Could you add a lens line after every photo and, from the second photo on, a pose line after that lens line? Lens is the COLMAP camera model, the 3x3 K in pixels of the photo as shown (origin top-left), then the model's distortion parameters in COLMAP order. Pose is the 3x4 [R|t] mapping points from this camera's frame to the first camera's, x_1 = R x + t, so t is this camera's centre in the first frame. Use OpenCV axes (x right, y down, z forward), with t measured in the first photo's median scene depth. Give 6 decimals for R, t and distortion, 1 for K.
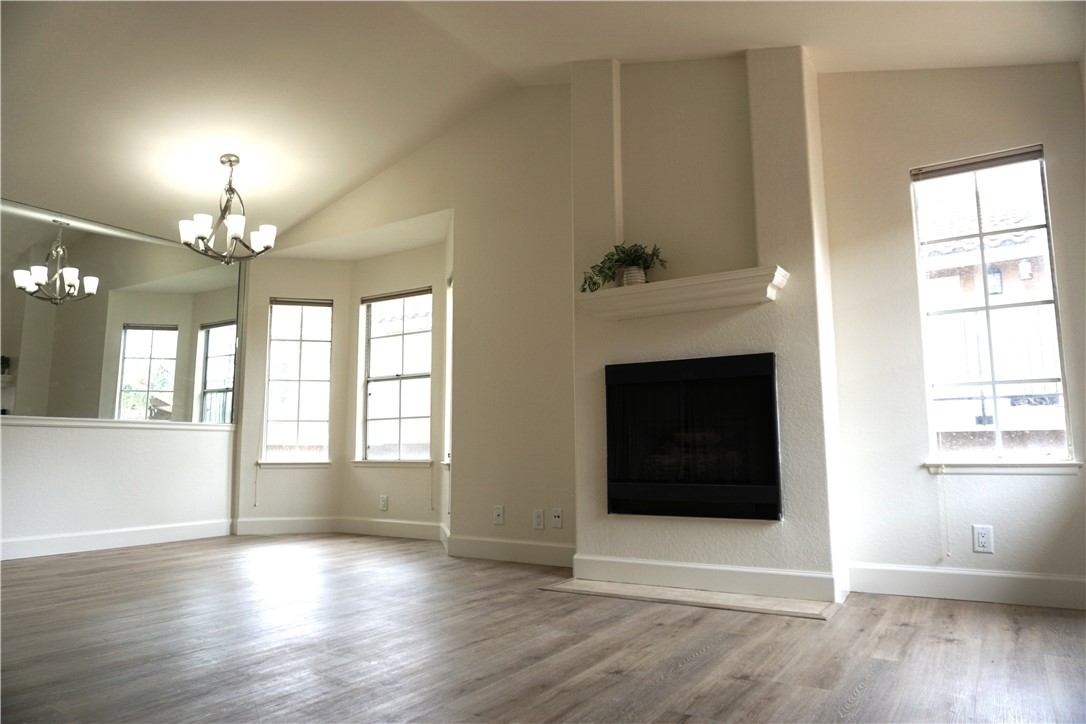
lens RADIAL K [[727.7, 0, 540.2], [0, 727.7, 357.1], [0, 0, 1]] dist [-0.051686, 0.037267]
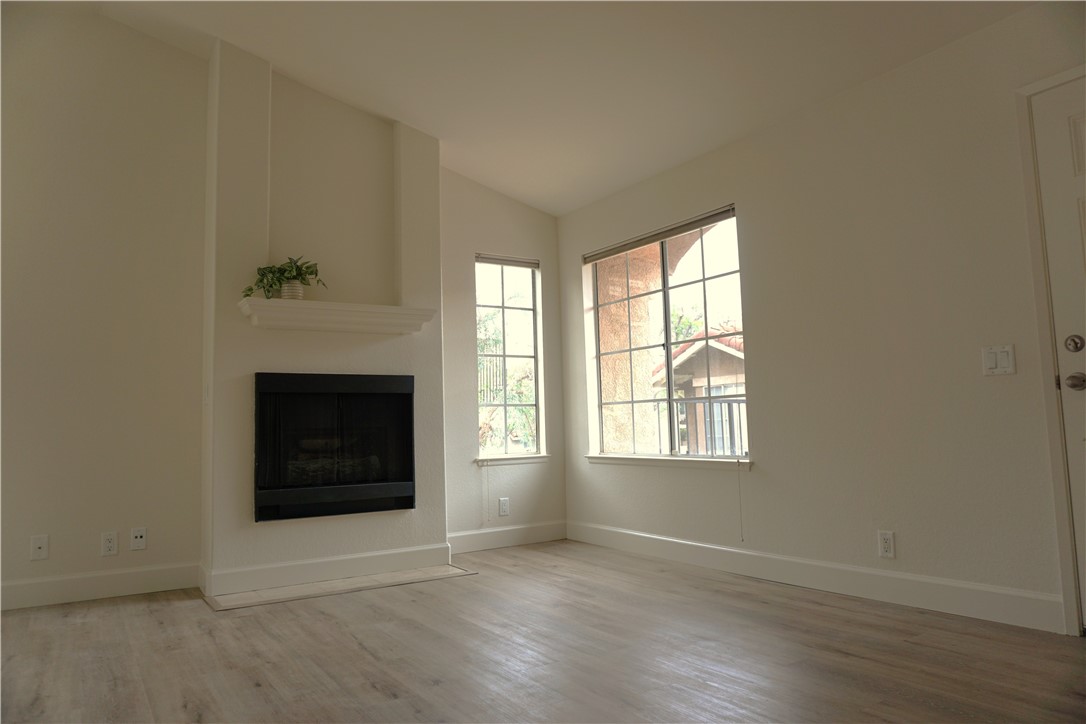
lens RADIAL K [[727.7, 0, 538.6], [0, 727.7, 357.0], [0, 0, 1]] dist [-0.051686, 0.037267]
pose [[0.413390, 0.086024, 0.906481, -0.697607], [-0.090609, 0.994472, -0.053054, 0.008402], [-0.906035, -0.060203, 0.418899, 0.262891]]
